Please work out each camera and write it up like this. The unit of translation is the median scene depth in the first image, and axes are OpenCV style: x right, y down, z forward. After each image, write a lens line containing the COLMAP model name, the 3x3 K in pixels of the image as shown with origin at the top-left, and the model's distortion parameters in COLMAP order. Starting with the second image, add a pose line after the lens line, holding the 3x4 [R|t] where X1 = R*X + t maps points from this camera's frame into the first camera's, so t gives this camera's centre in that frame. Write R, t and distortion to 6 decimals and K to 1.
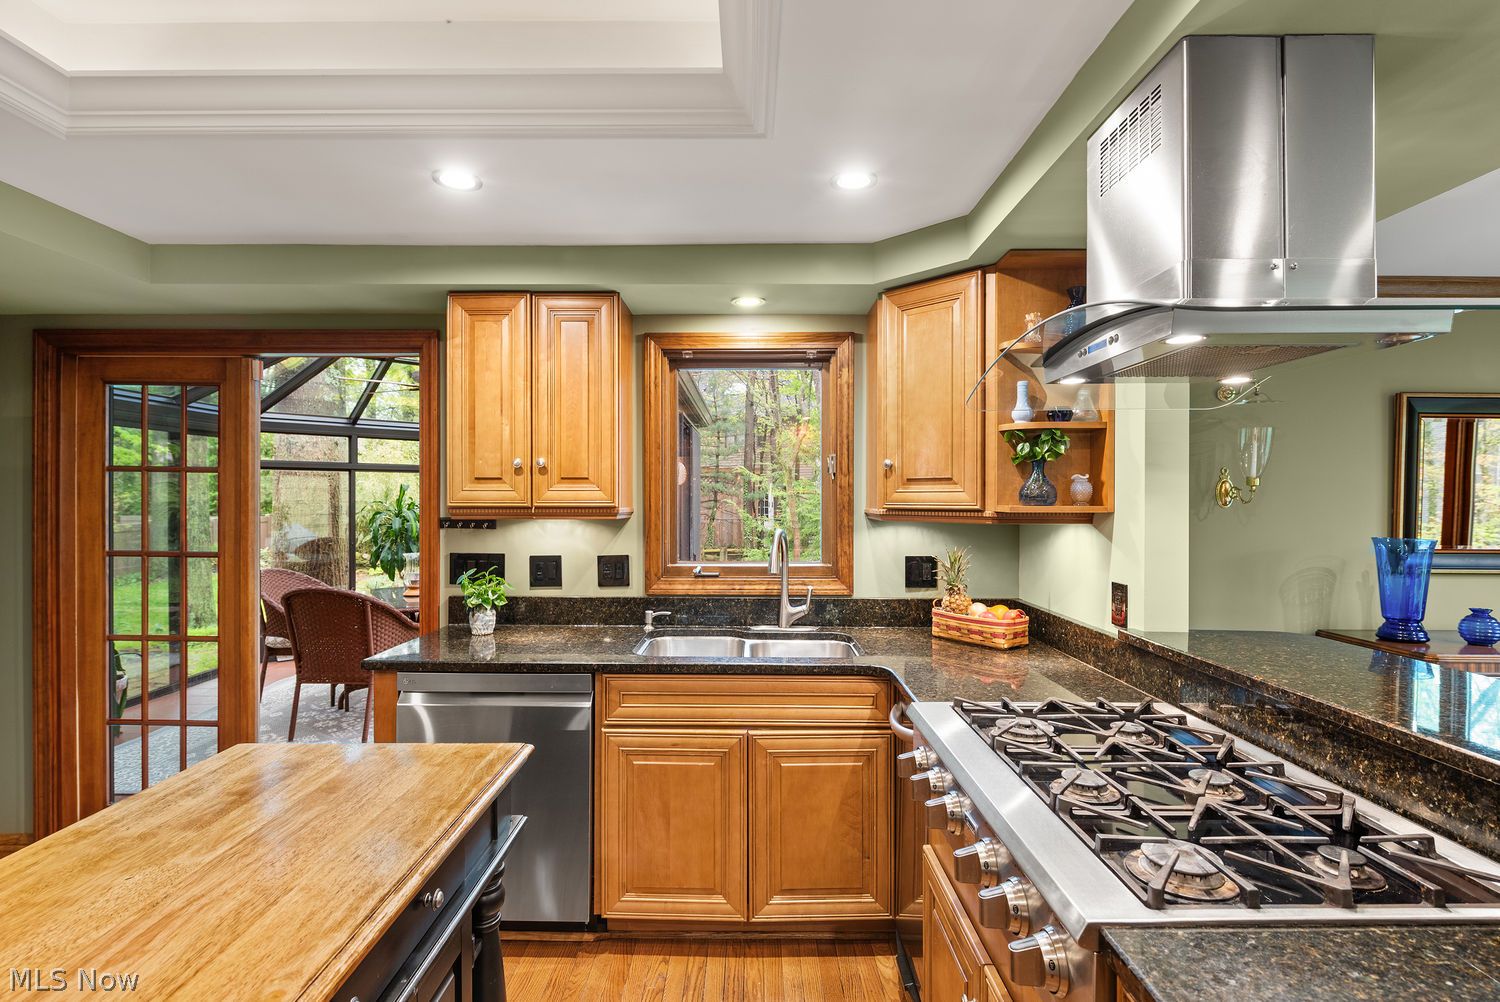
lens RADIAL K [[709.6, 0, 761.5], [0, 709.6, 503.9], [0, 0, 1]] dist [0.000696, -0.000152]
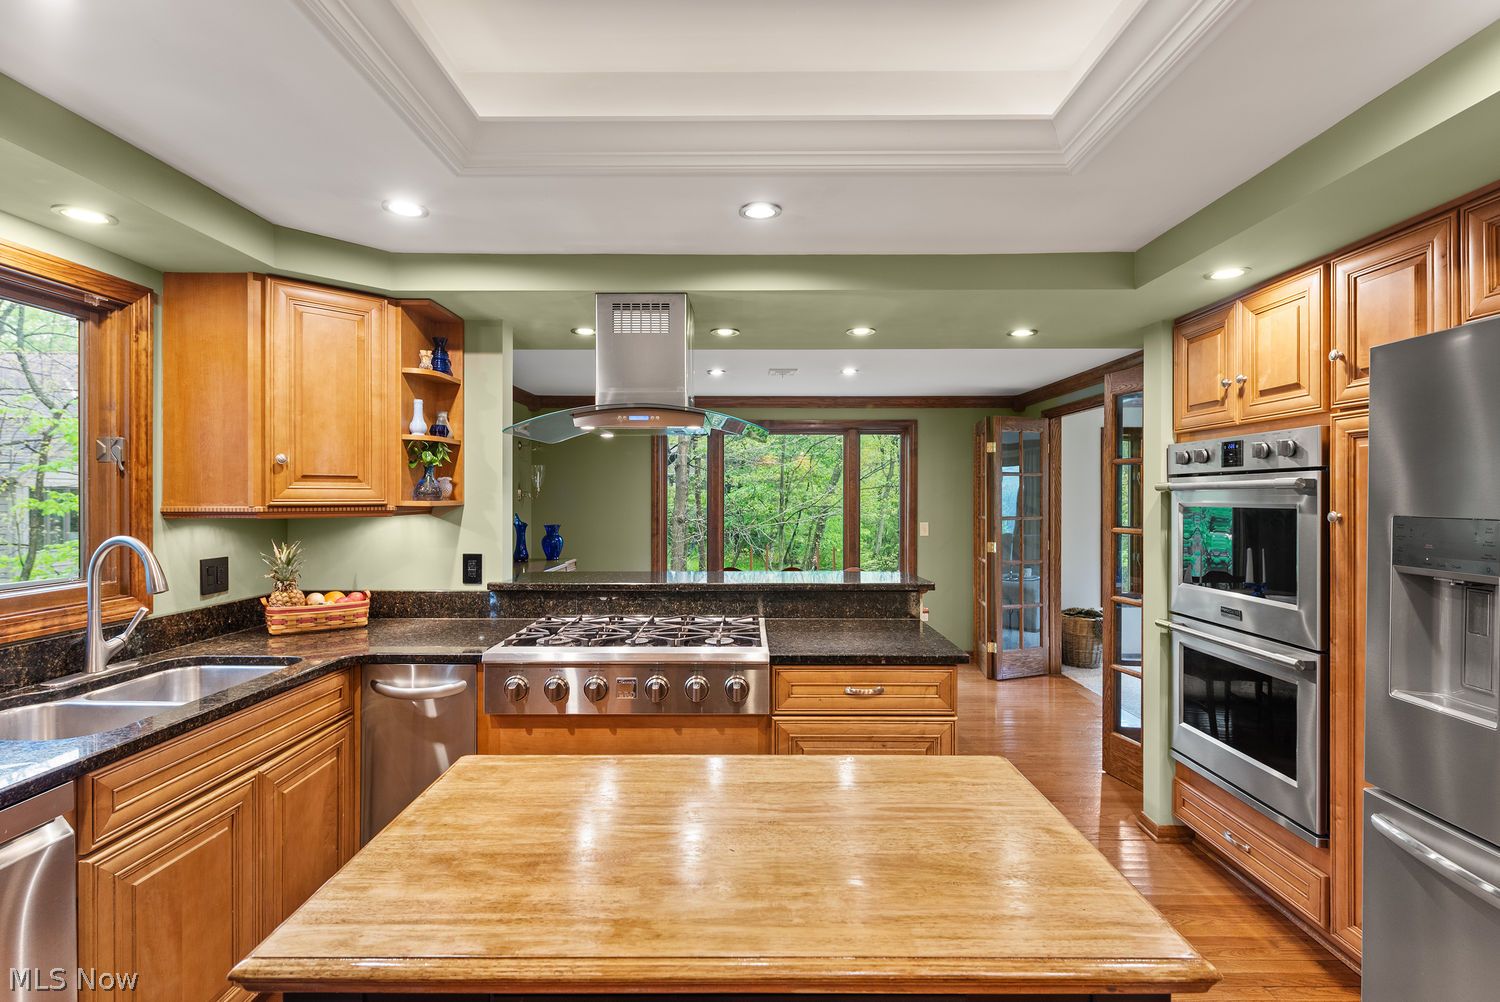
lens RADIAL K [[678.8, 0, 743.7], [0, 678.8, 496.1], [0, 0, 1]] dist [0.002189, -0.001921]
pose [[0.021154, -0.002589, 0.999773, -0.648345], [0.004255, 0.999988, 0.002499, -0.005121], [-0.999767, 0.004201, 0.021165, 0.318146]]
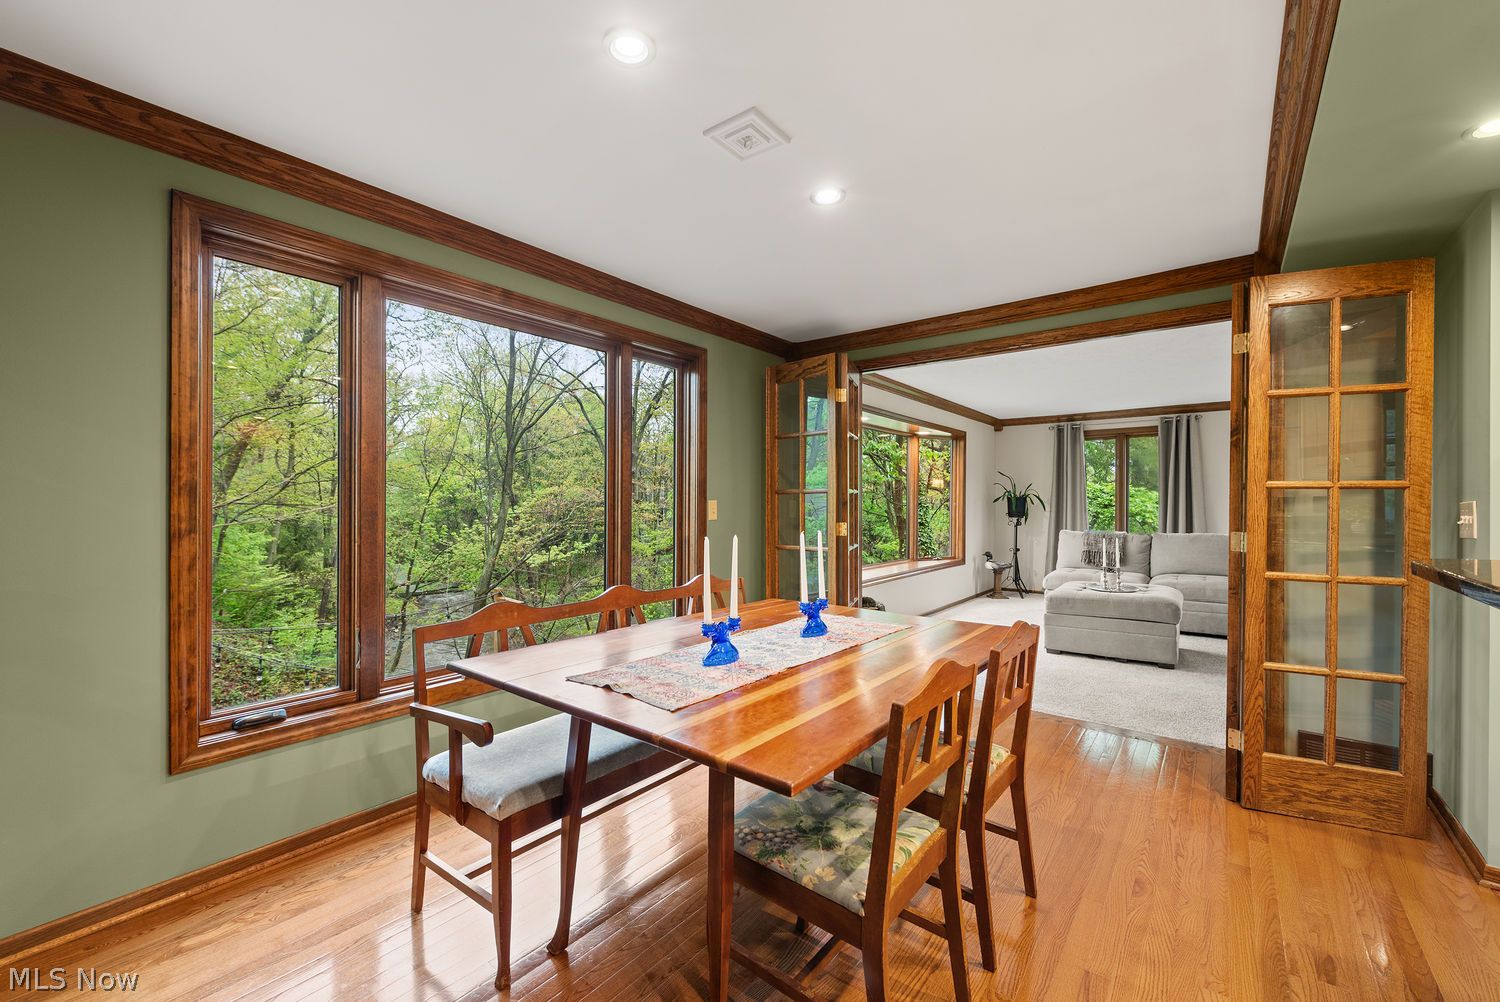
lens RADIAL K [[591.7, 0, 766.8], [0, 591.7, 502.7], [0, 0, 1]] dist [0.002763, 0.000000]
pose [[-0.785352, 0.005251, 0.619027, 0.662861], [-0.001586, 0.999944, -0.010495, 0.095346], [-0.619047, -0.009224, -0.785300, 0.728556]]
